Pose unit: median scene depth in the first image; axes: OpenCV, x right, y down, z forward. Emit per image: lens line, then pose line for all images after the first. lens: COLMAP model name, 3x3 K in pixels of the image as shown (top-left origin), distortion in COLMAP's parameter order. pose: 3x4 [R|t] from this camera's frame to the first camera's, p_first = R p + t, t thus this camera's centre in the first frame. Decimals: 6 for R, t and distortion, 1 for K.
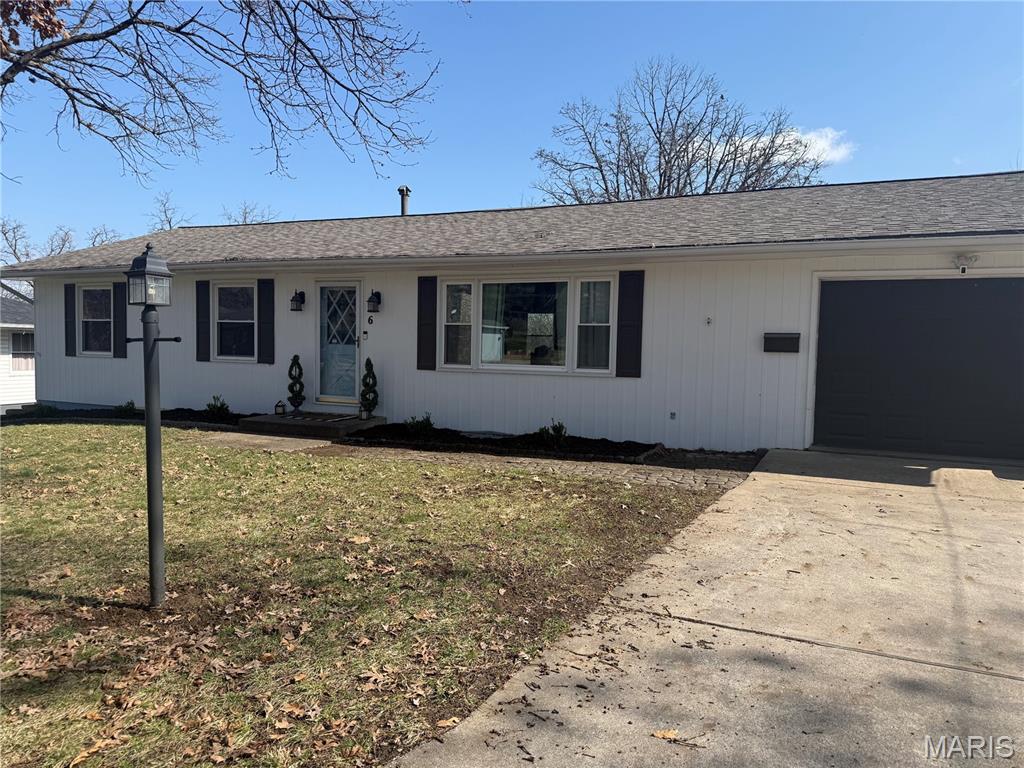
lens RADIAL K [[718.1, 0, 501.6], [0, 718.1, 383.4], [0, 0, 1]] dist [0.047551, -0.056642]
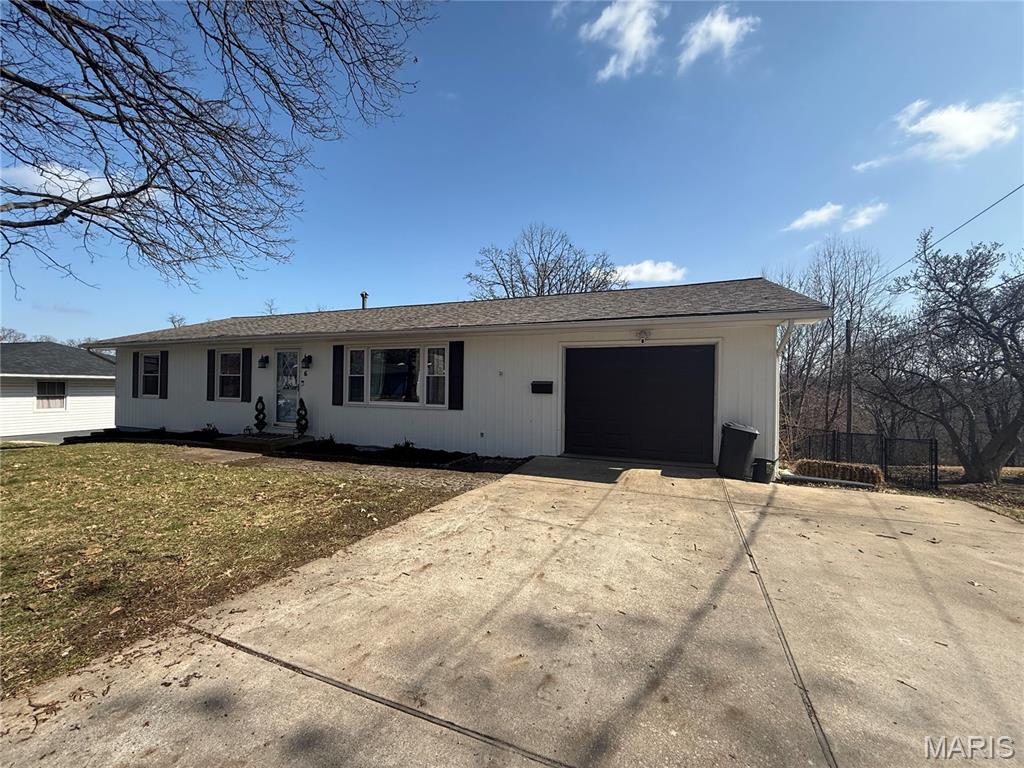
lens RADIAL K [[406.1, 0, 512.1], [0, 406.1, 377.2], [0, 0, 1]] dist [-0.000991, -0.000027]
pose [[0.998444, -0.005941, 0.055448, 0.244320], [0.009989, 0.997281, -0.073019, -0.013170], [-0.054863, 0.073459, 0.995788, 0.114088]]
